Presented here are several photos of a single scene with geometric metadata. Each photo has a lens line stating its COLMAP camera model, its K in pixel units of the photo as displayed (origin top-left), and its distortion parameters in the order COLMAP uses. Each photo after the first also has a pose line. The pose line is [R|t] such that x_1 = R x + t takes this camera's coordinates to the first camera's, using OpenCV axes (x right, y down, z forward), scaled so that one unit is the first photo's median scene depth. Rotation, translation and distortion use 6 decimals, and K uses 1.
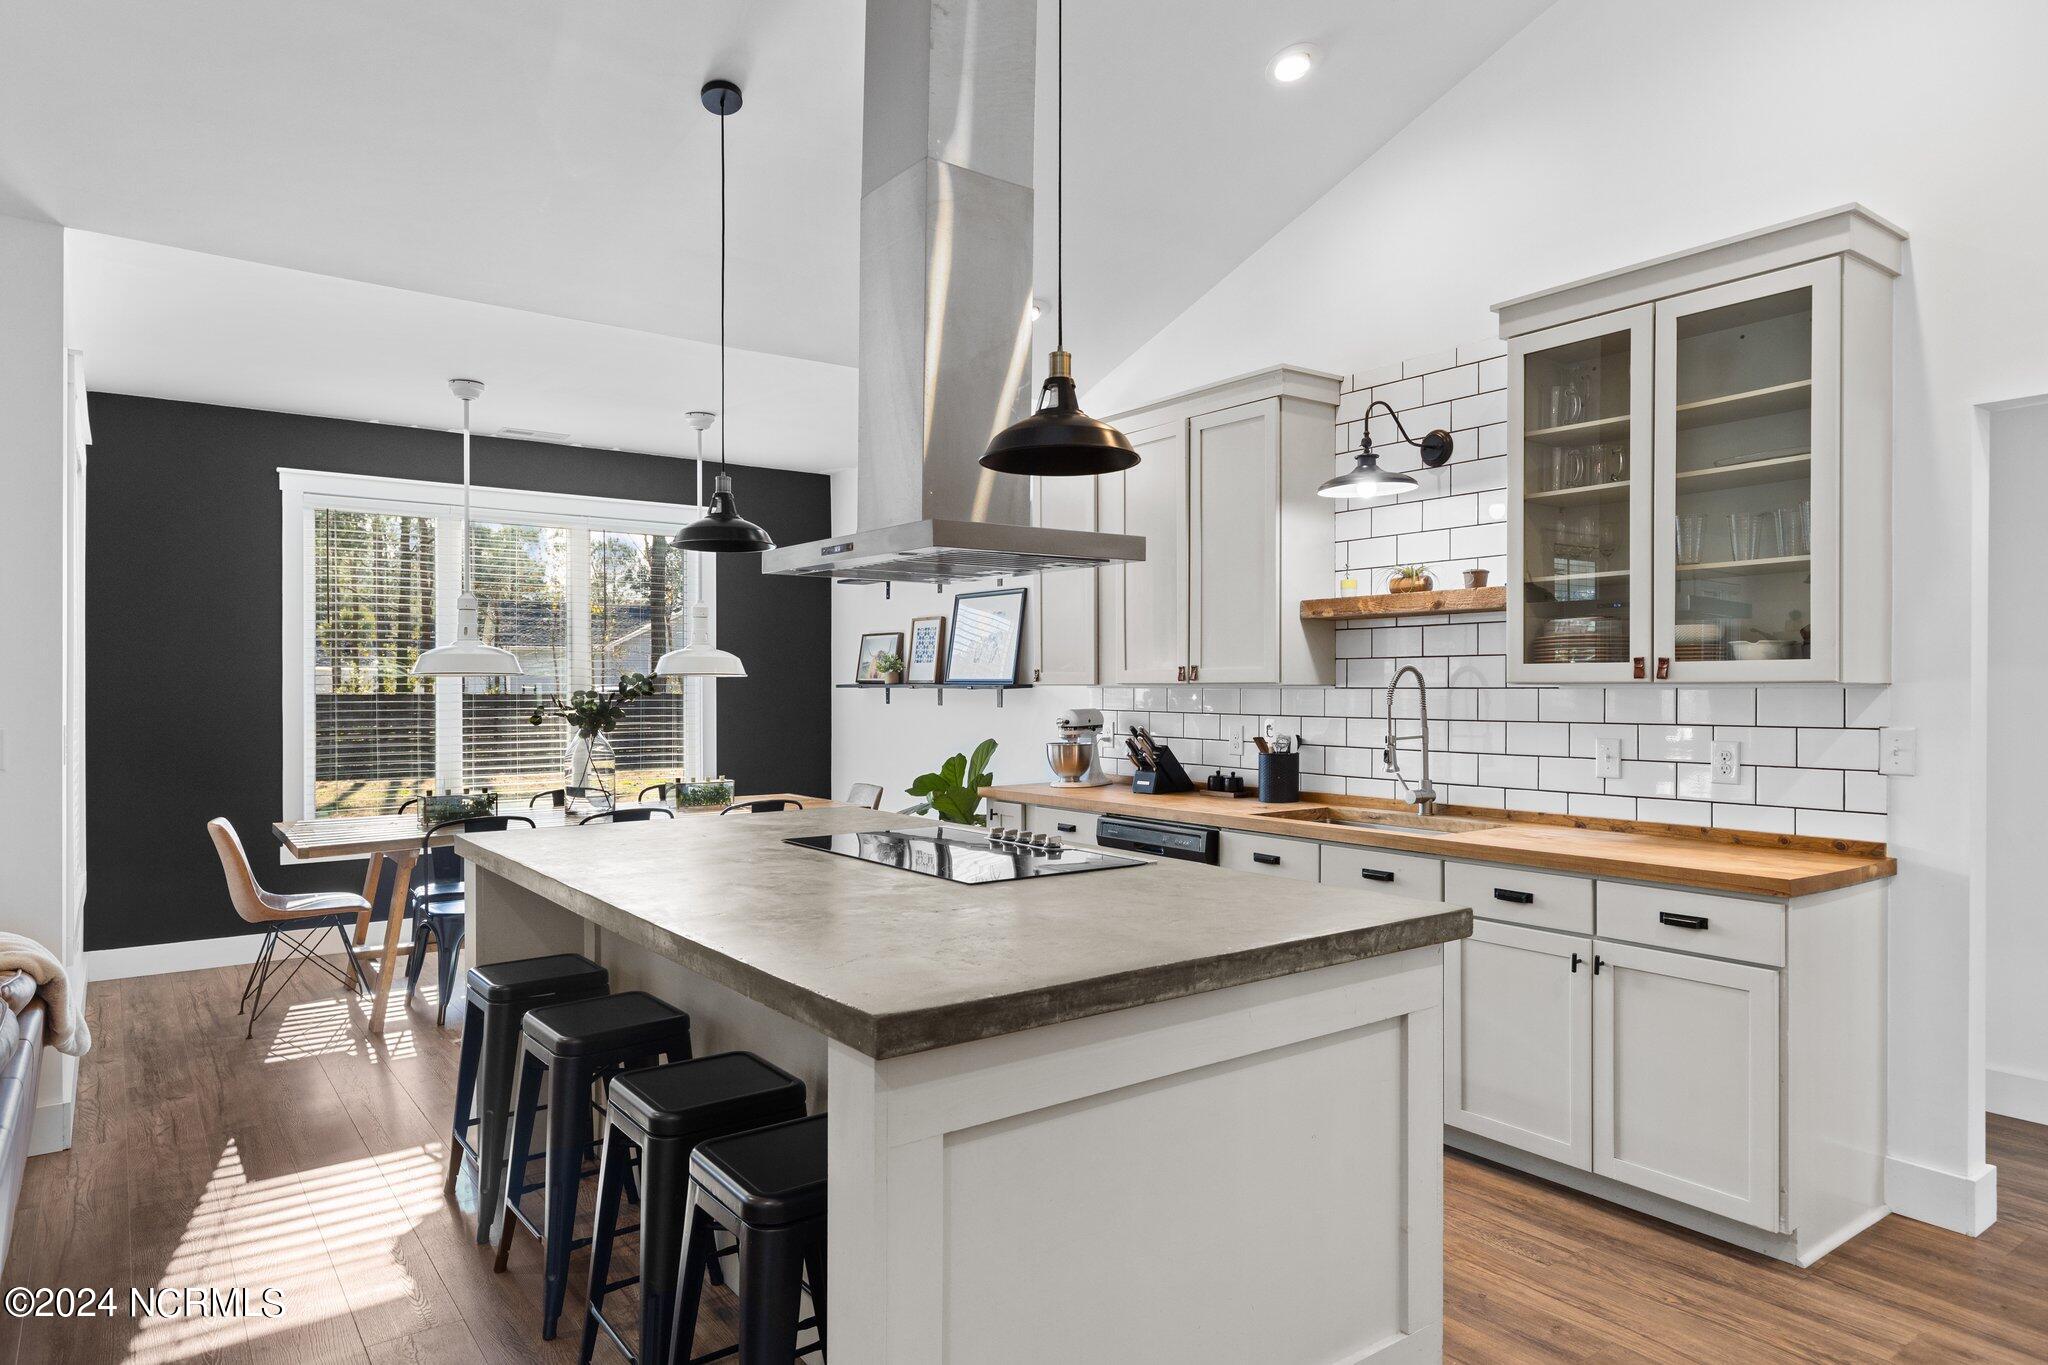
lens RADIAL K [[1199.2, 0, 1024.0], [0, 1199.2, 682.5], [0, 0, 1]] dist [0.001991, 0.000315]
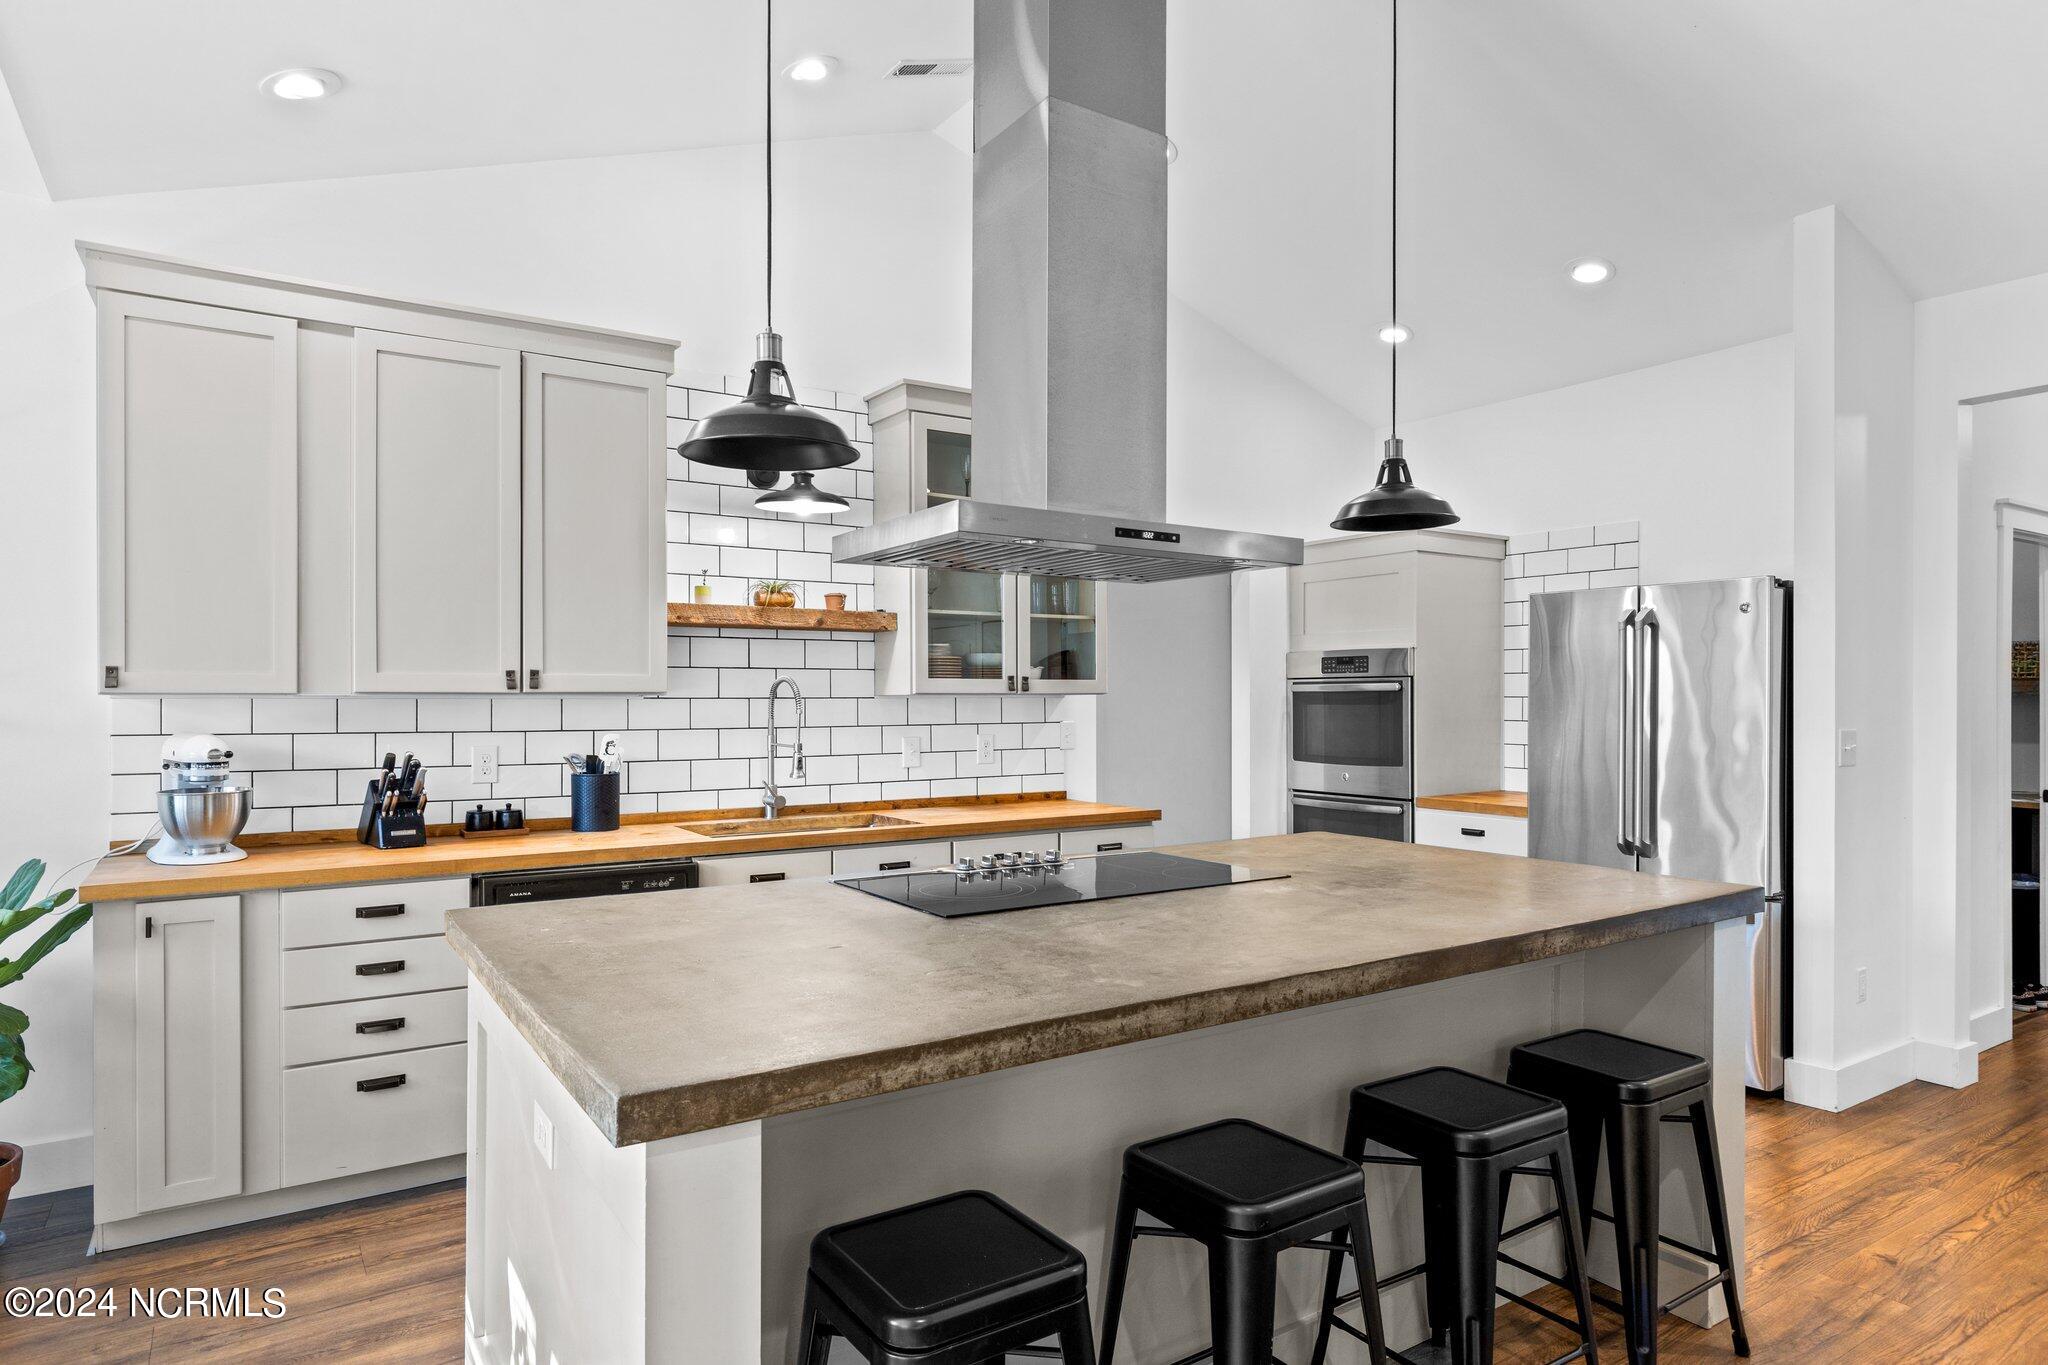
lens RADIAL K [[1199.2, 0, 1024.0], [0, 1199.2, 682.5], [0, 0, 1]] dist [0.001991, 0.000315]
pose [[0.050937, 0.014706, 0.998594, -0.720010], [-0.001884, 0.999891, -0.014629, 0.006178], [-0.998700, -0.001137, 0.050959, 0.738417]]
